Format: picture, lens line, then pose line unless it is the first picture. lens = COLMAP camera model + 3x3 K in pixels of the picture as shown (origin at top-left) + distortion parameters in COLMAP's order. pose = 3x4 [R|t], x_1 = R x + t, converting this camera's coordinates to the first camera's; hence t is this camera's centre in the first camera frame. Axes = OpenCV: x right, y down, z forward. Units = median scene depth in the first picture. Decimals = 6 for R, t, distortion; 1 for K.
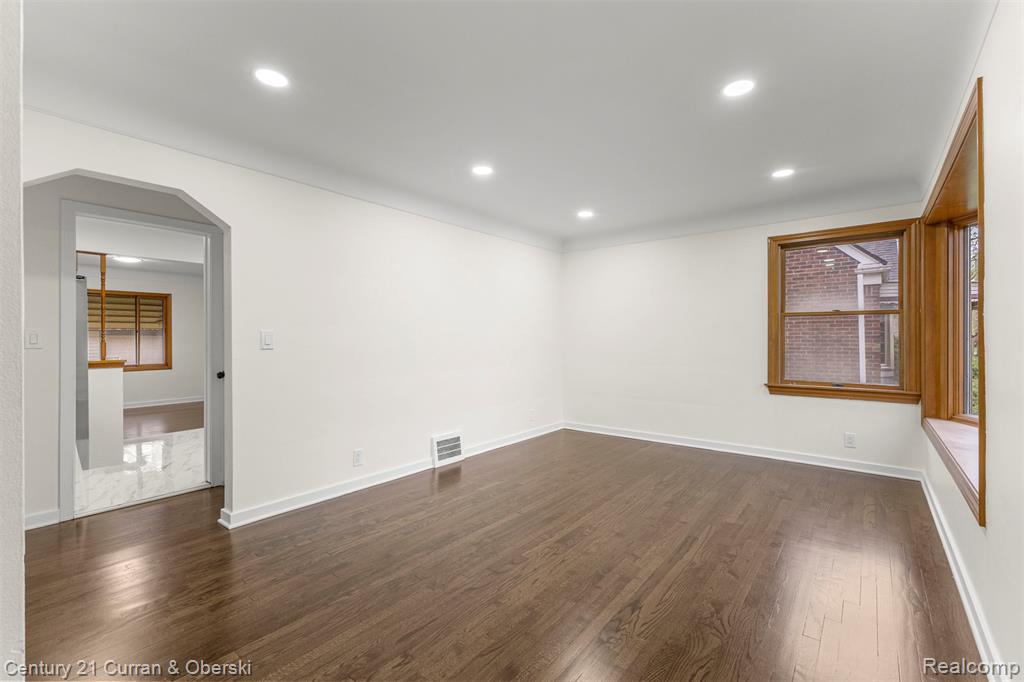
lens RADIAL K [[441.7, 0, 513.2], [0, 441.7, 340.1], [0, 0, 1]] dist [0.003388, 0.000061]
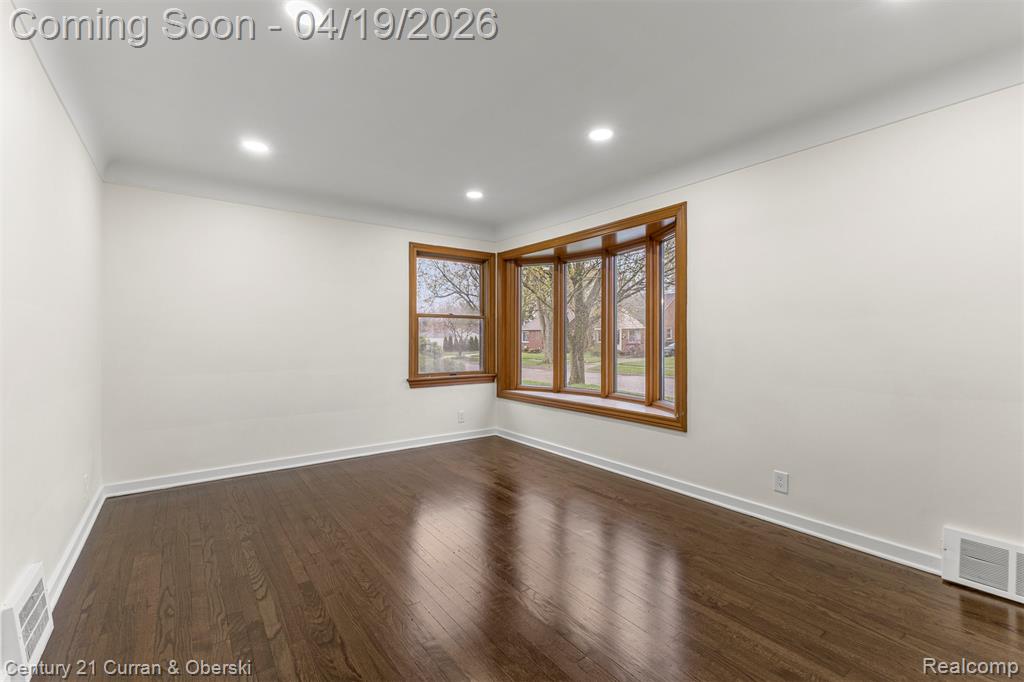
lens RADIAL K [[441.7, 0, 513.2], [0, 441.7, 340.1], [0, 0, 1]] dist [0.003388, 0.000061]
pose [[0.256443, 0.004471, 0.966549, -0.411803], [0.005352, 0.999967, -0.006045, 0.014083], [-0.966545, 0.006723, 0.256410, 0.514107]]
